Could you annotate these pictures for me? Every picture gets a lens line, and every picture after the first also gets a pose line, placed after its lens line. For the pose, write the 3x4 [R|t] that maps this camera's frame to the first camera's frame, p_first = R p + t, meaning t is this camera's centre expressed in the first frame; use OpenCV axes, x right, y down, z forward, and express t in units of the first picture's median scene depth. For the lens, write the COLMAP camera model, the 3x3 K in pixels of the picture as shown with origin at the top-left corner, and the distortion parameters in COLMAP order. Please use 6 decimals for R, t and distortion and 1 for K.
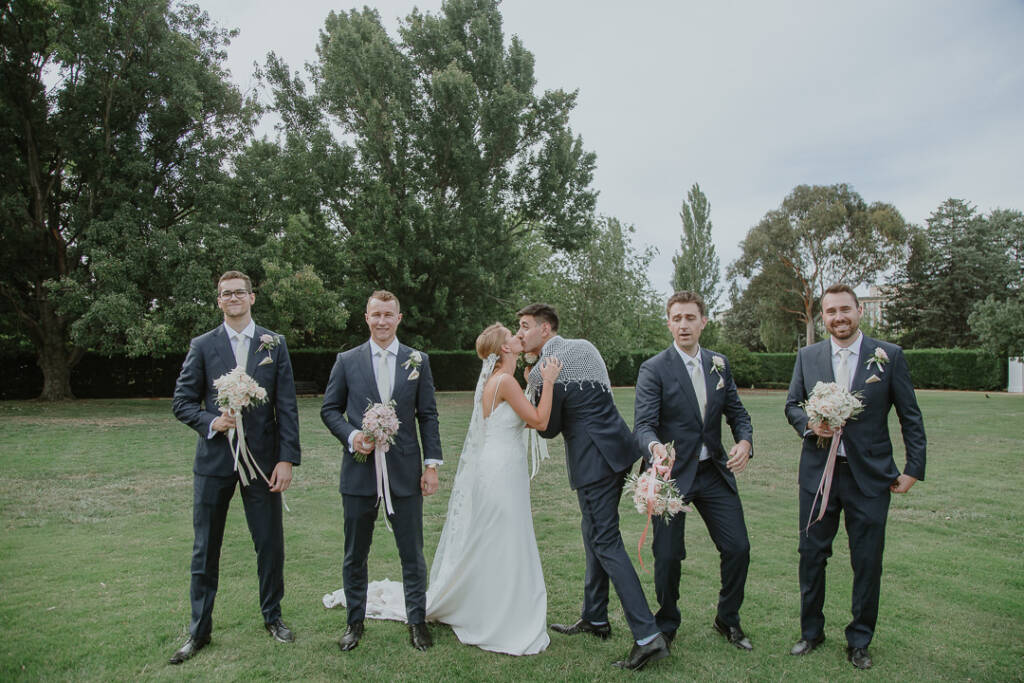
lens RADIAL K [[692.9, 0, 507.6], [0, 692.9, 336.8], [0, 0, 1]] dist [-0.074783, 0.015612]
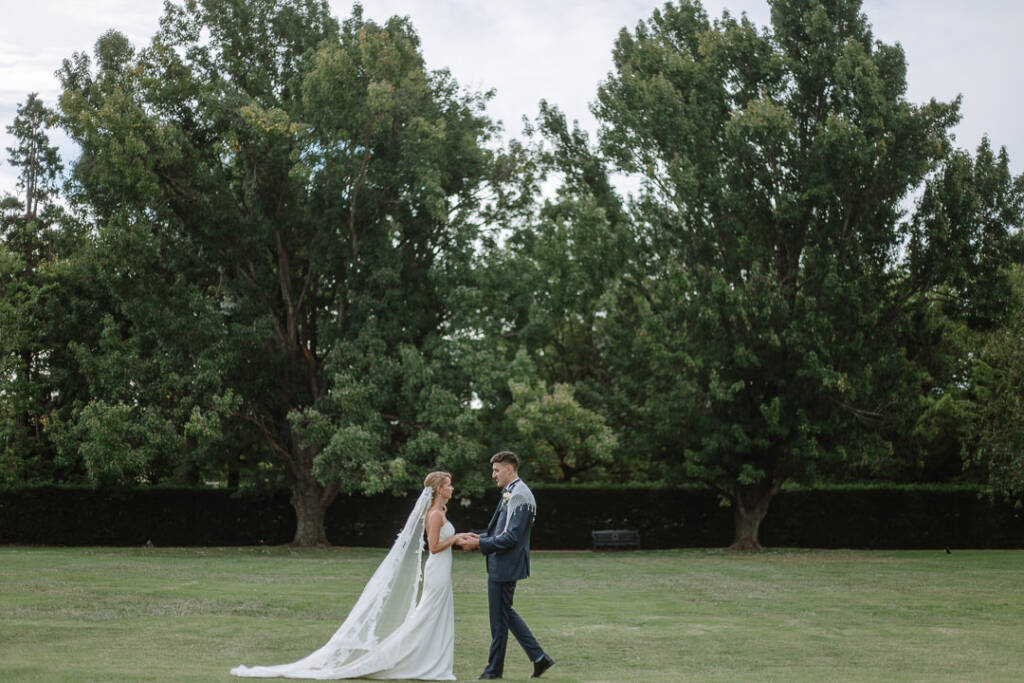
lens RADIAL K [[1446.5, 0, 514.1], [0, 1446.5, 340.5], [0, 0, 1]] dist [-0.131637, 0.000000]
pose [[0.882997, -0.046262, -0.467093, 0.394018], [0.009536, 0.996694, -0.080686, -0.013640], [0.469281, 0.066791, 0.880519, -0.466923]]
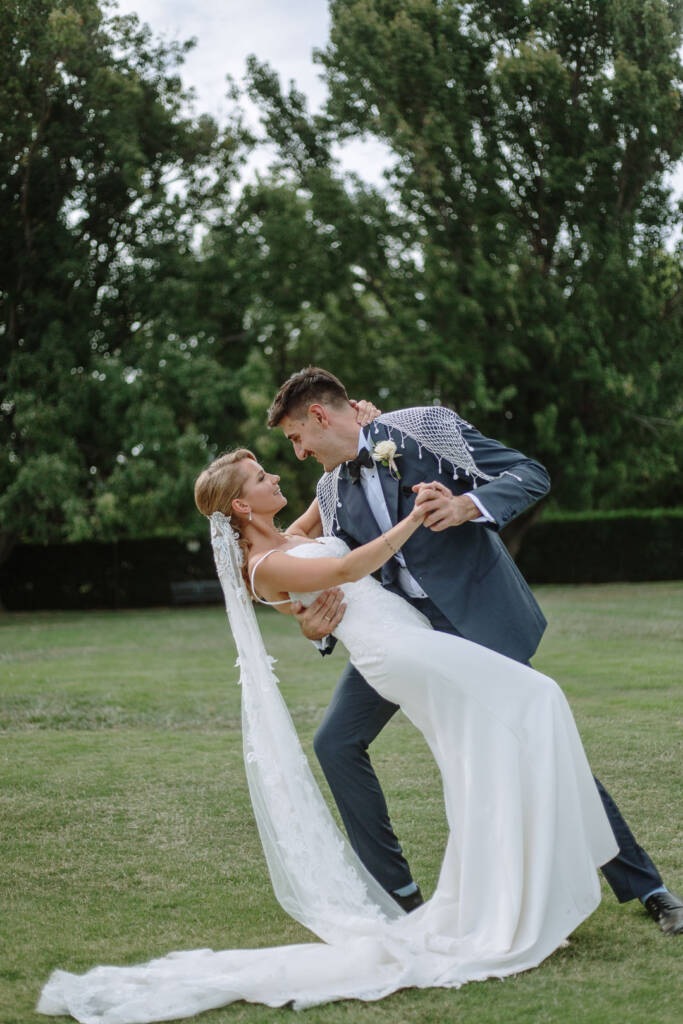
lens RADIAL K [[1446.5, 0, 340.6], [0, 1446.5, 510.6], [0, 0, 1]] dist [-0.131637, 0.000000]
pose [[0.939643, -0.050264, -0.338445, 0.167755], [0.054379, 0.998517, 0.002681, 0.005657], [0.337808, -0.020924, 0.940982, -0.246218]]
